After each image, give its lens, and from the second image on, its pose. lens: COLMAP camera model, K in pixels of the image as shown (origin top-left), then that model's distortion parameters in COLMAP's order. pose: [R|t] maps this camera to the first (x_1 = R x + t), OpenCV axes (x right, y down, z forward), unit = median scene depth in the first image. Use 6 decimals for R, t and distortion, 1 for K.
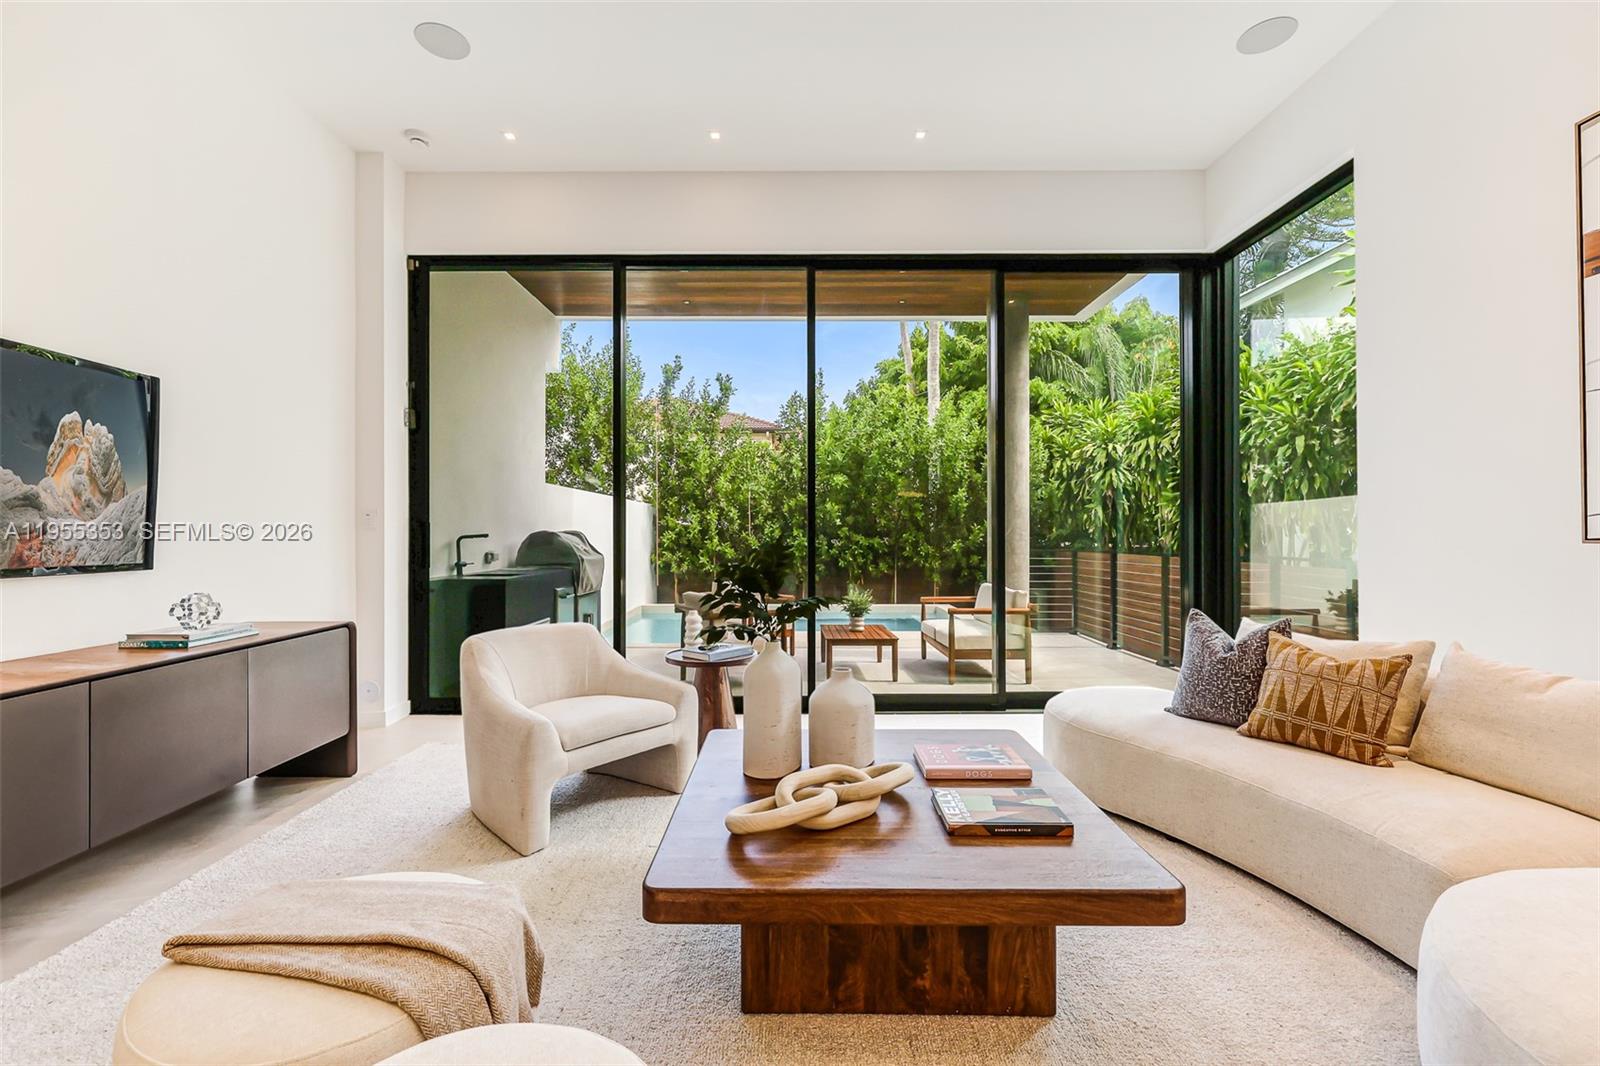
lens RADIAL K [[676.6, 0, 800.0], [0, 676.6, 533.0], [0, 0, 1]] dist [-0.000776, -0.000139]
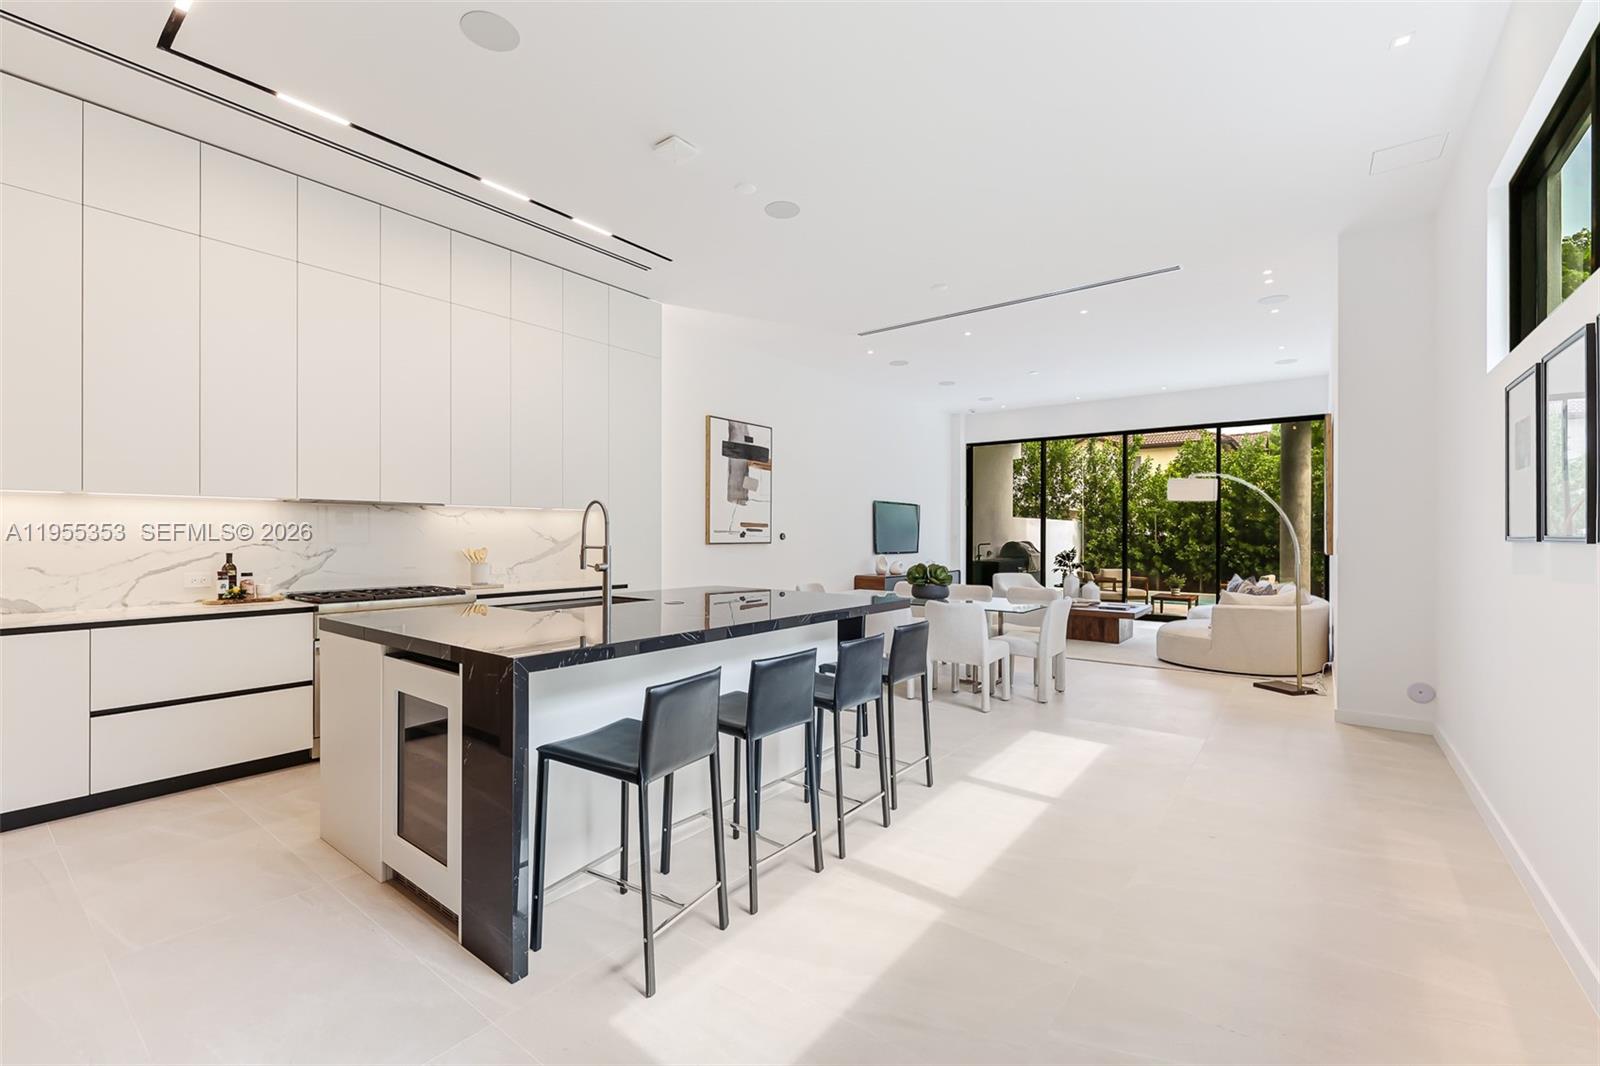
lens RADIAL K [[676.6, 0, 800.0], [0, 676.6, 533.0], [0, 0, 1]] dist [-0.000776, -0.000139]
pose [[0.793202, 0.000590, -0.608959, 0.400676], [-0.003373, 0.999988, -0.003425, -0.020413], [0.608950, 0.004771, 0.793195, -1.133877]]
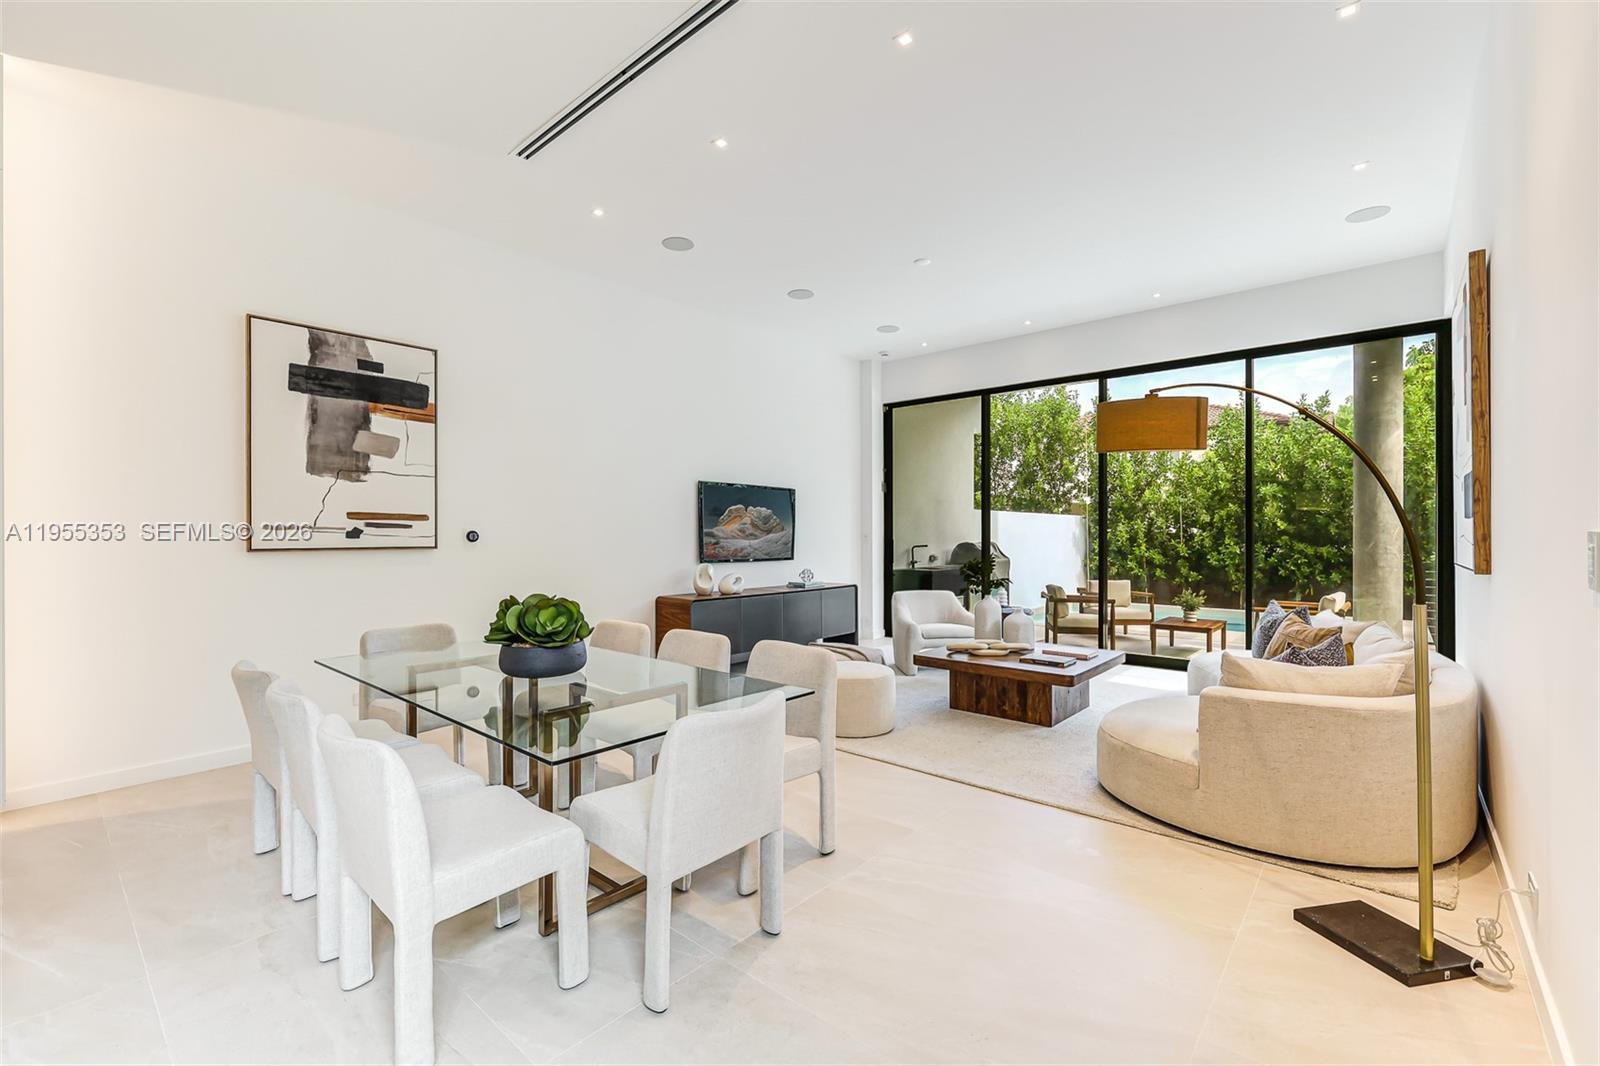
lens RADIAL K [[682.4, 0, 789.2], [0, 682.4, 534.4], [0, 0, 1]] dist [0.000174, -0.000142]
pose [[0.749388, -0.002189, -0.662128, 0.368256], [0.001158, 0.999997, -0.001996, -0.018508], [0.662130, 0.000729, 0.749388, -0.465819]]
